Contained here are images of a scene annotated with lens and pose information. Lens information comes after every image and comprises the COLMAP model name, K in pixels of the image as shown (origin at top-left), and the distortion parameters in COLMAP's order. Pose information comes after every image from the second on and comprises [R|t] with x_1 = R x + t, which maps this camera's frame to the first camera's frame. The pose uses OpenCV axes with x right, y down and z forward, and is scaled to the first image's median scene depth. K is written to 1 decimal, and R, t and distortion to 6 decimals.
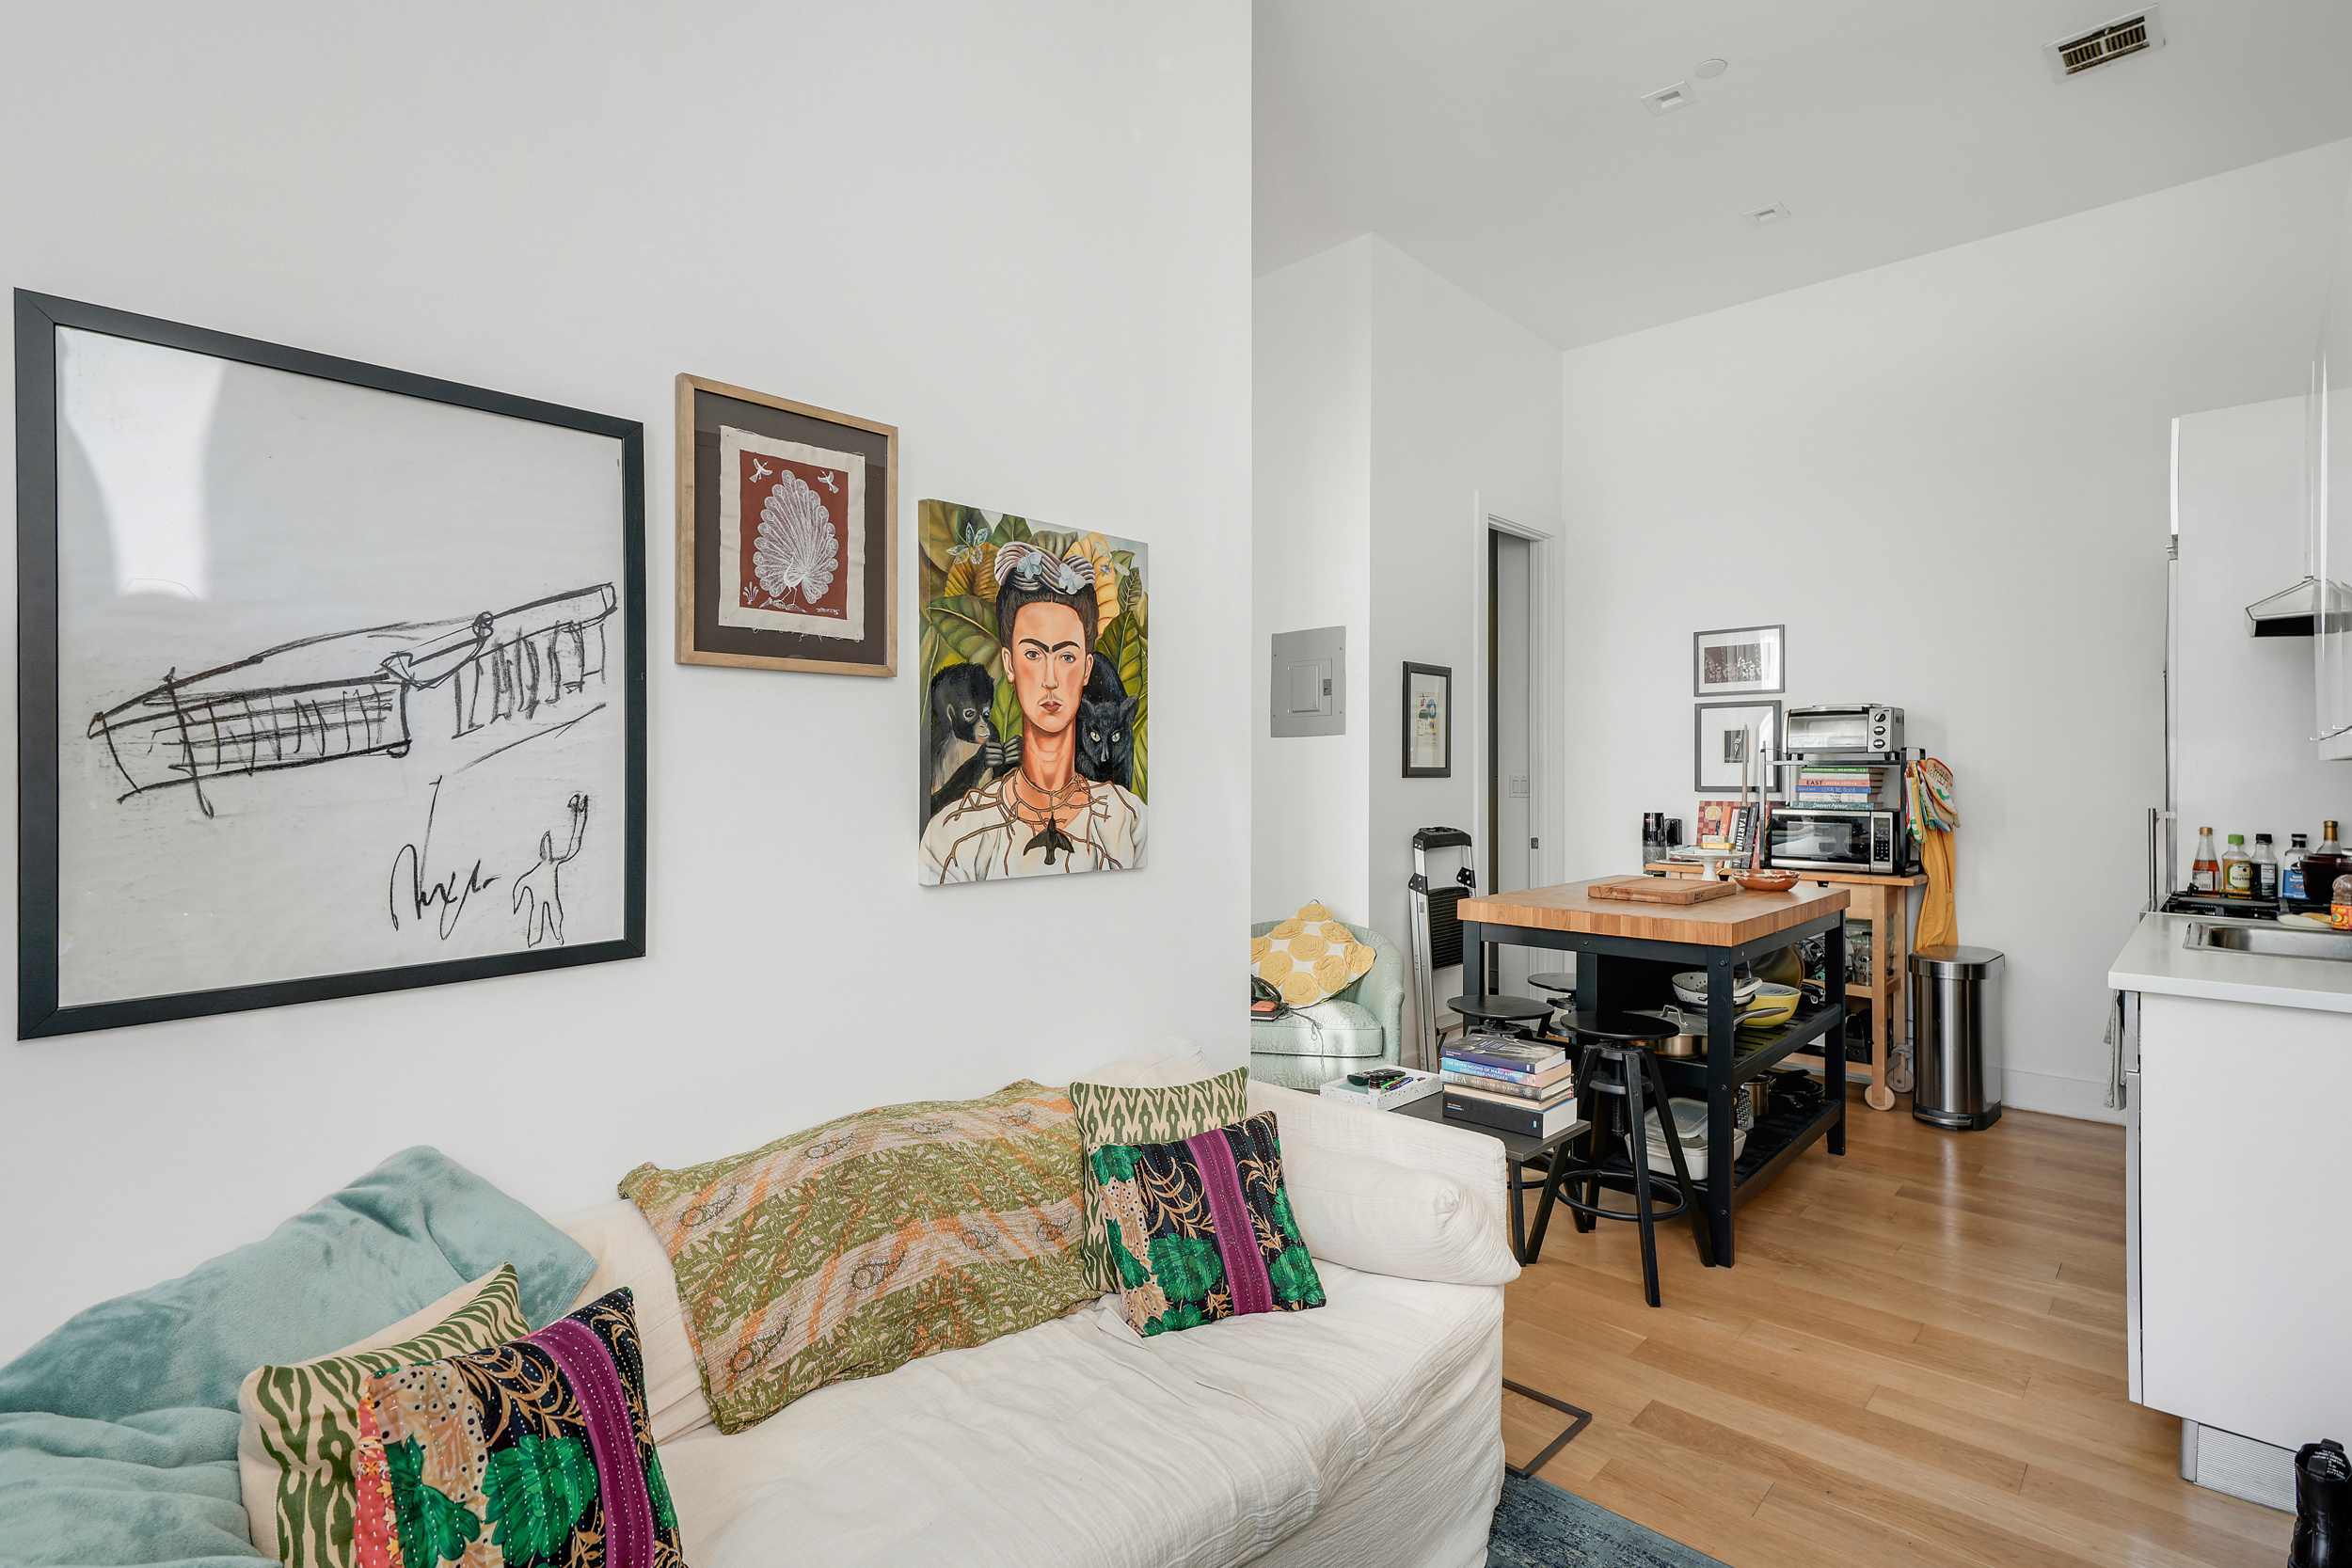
lens RADIAL K [[1155.0, 0, 1158.2], [0, 1155.0, 777.8], [0, 0, 1]] dist [0.011774, 0.000845]
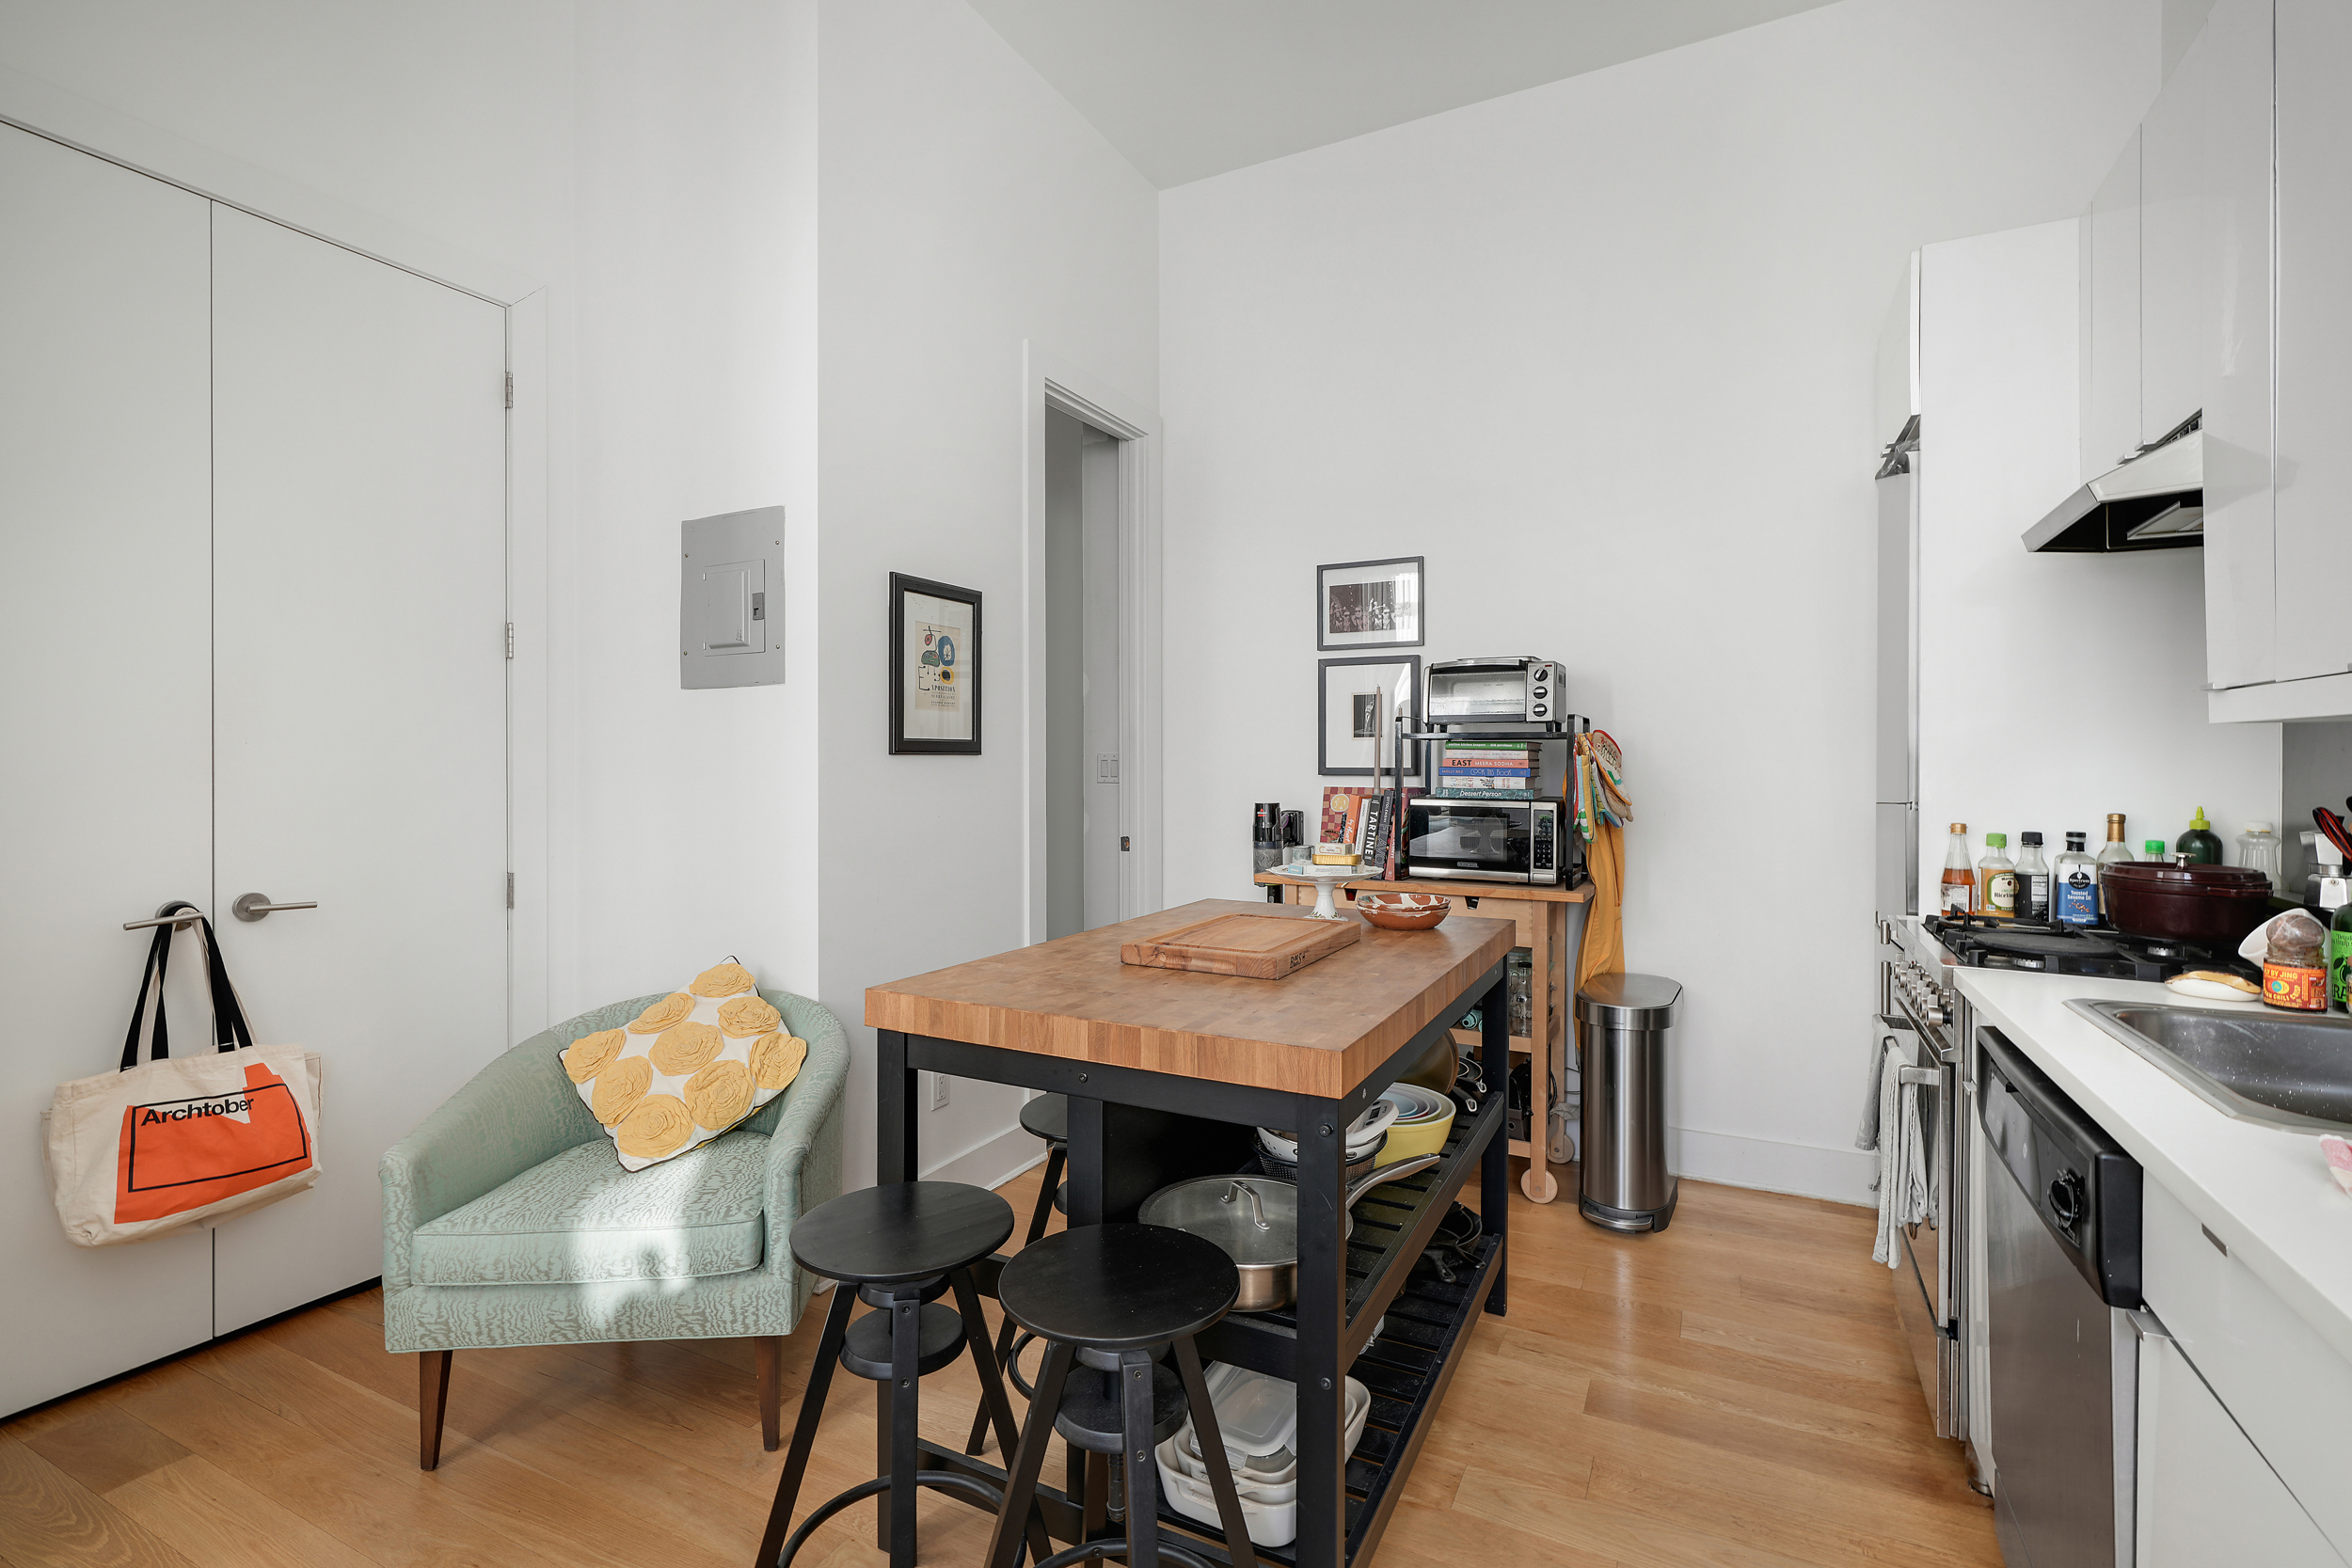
lens RADIAL K [[1093.0, 0, 1173.6], [0, 1093.0, 770.4], [0, 0, 1]] dist [0.000074, -0.000474]
pose [[0.961074, -0.001586, 0.276286, 0.201085], [-0.000331, 0.999976, 0.006889, 0.004636], [-0.276290, -0.006712, 0.961051, 0.388799]]
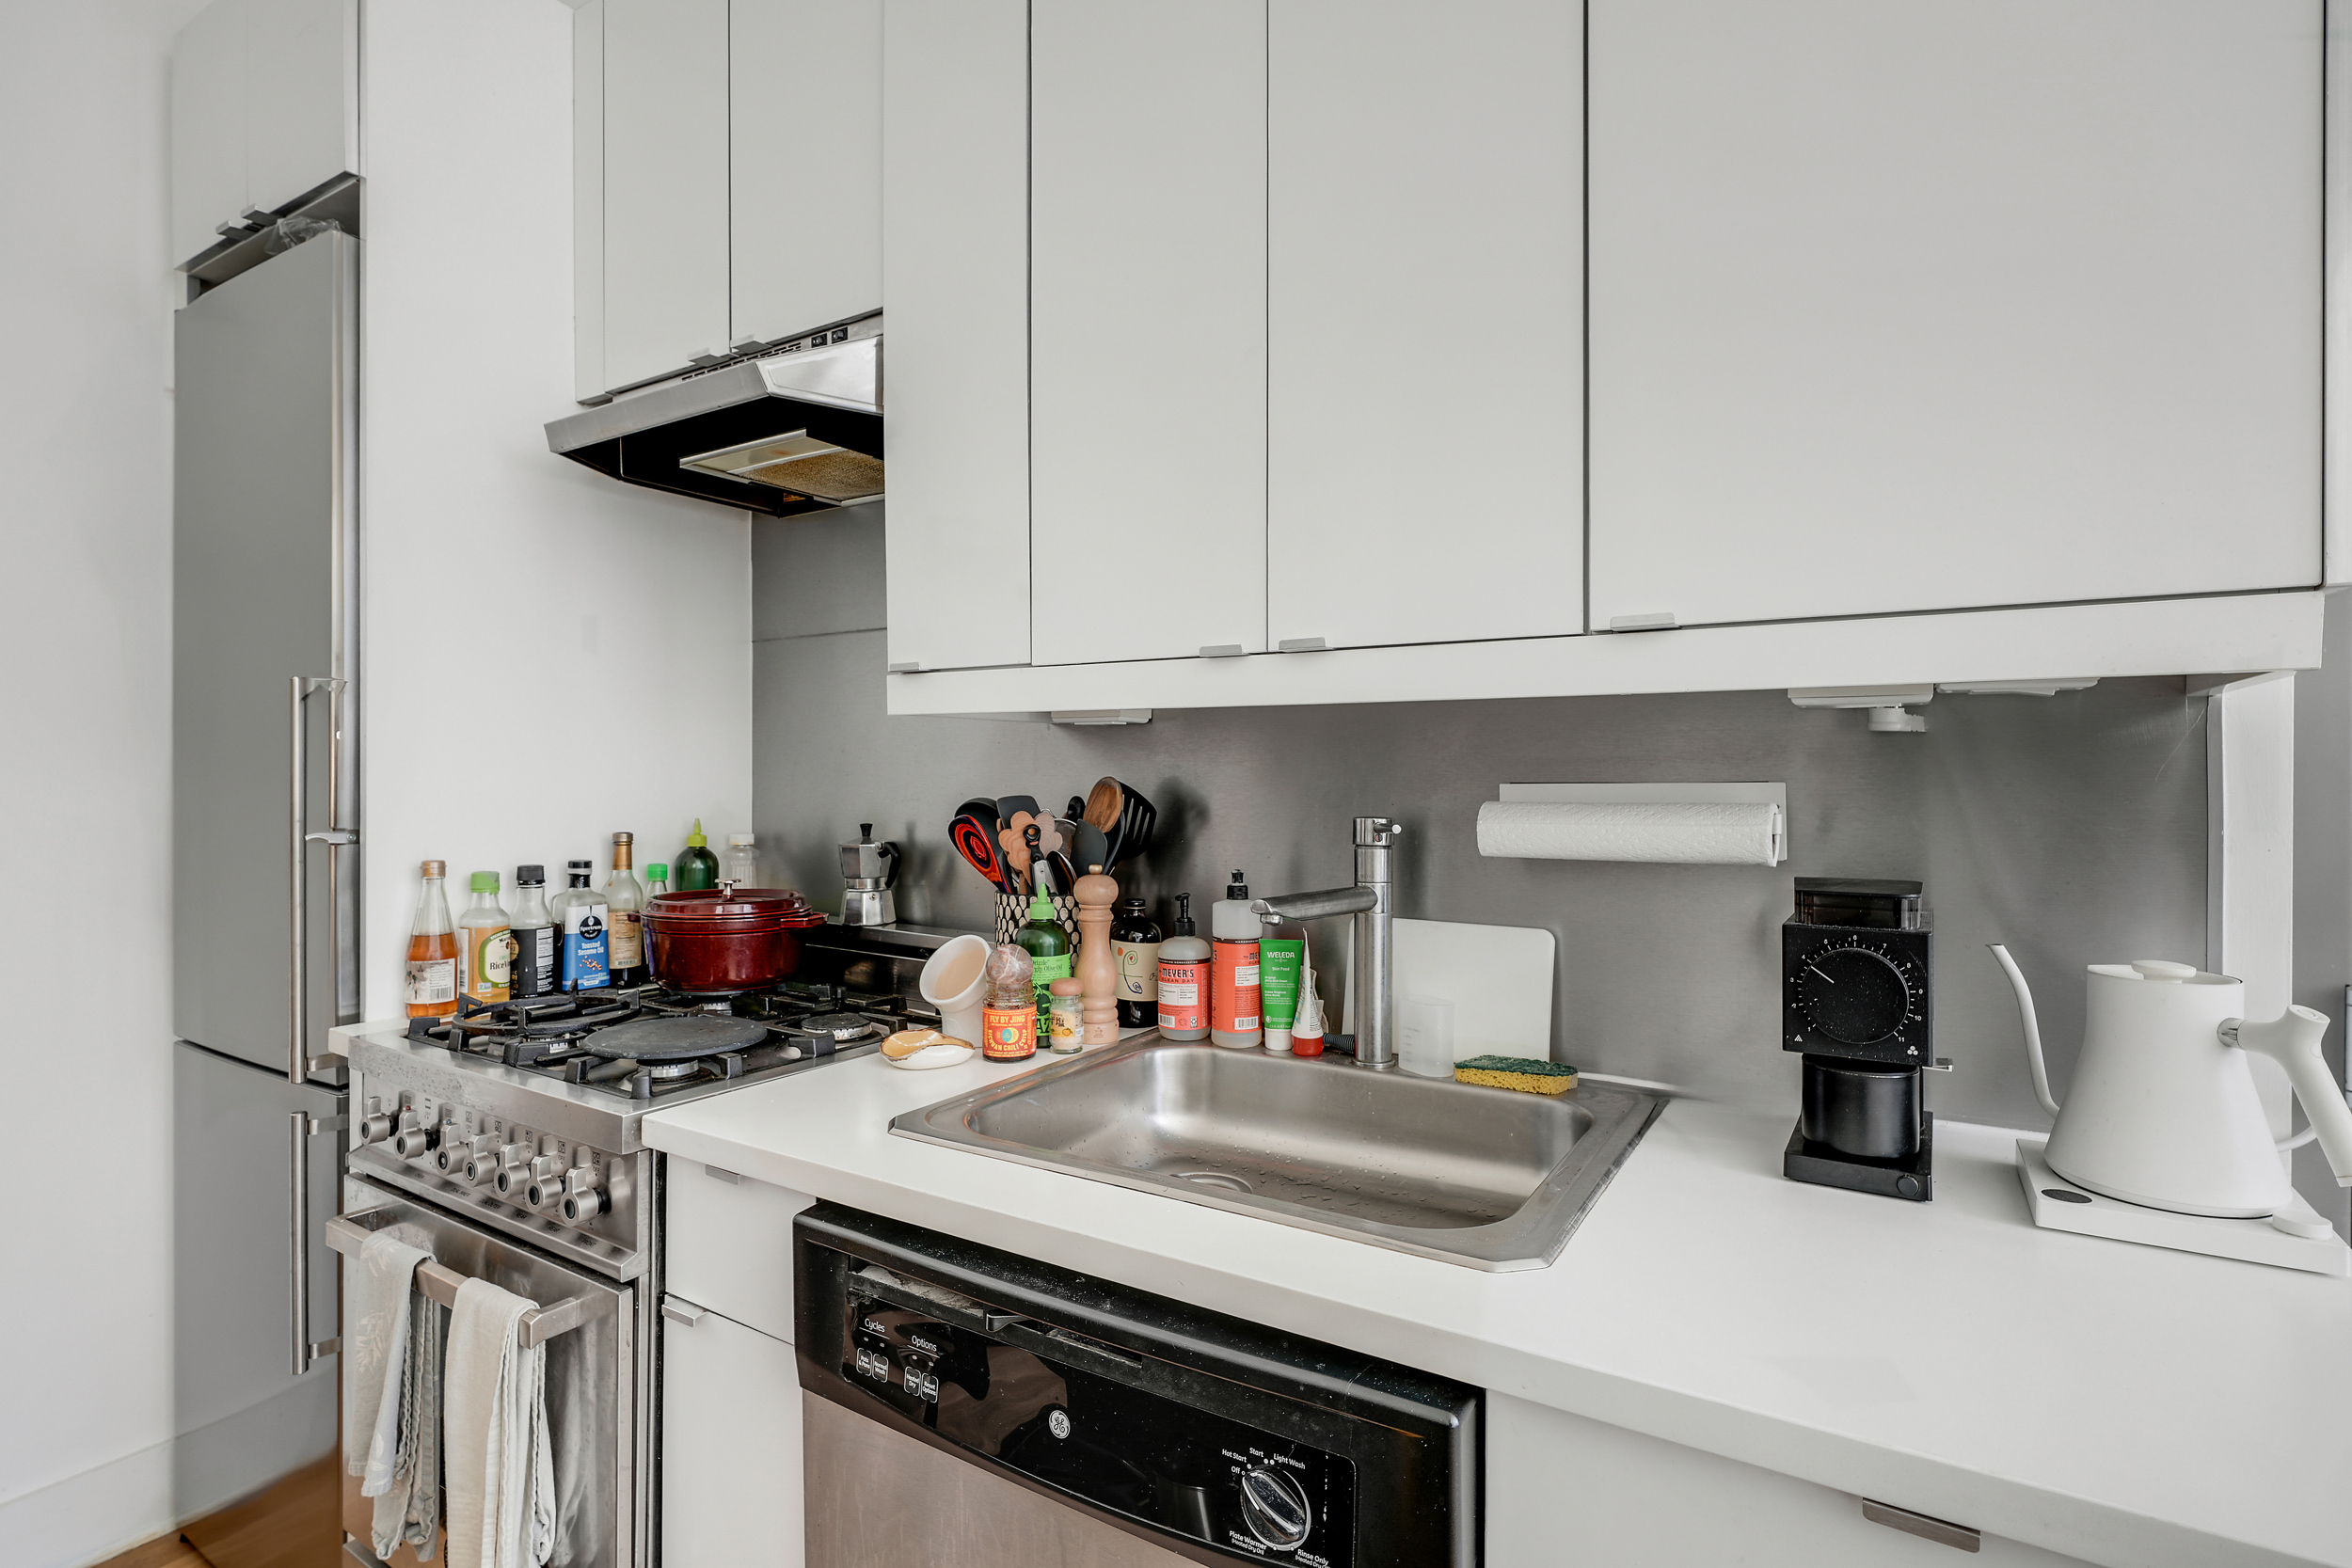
lens RADIAL K [[1155.0, 0, 1158.2], [0, 1155.0, 777.8], [0, 0, 1]] dist [0.011774, 0.000845]
pose [[-0.189735, -0.006463, 0.981814, 0.327443], [-0.003677, 0.999976, 0.005872, 0.005942], [-0.981829, -0.002496, -0.189754, 0.642520]]
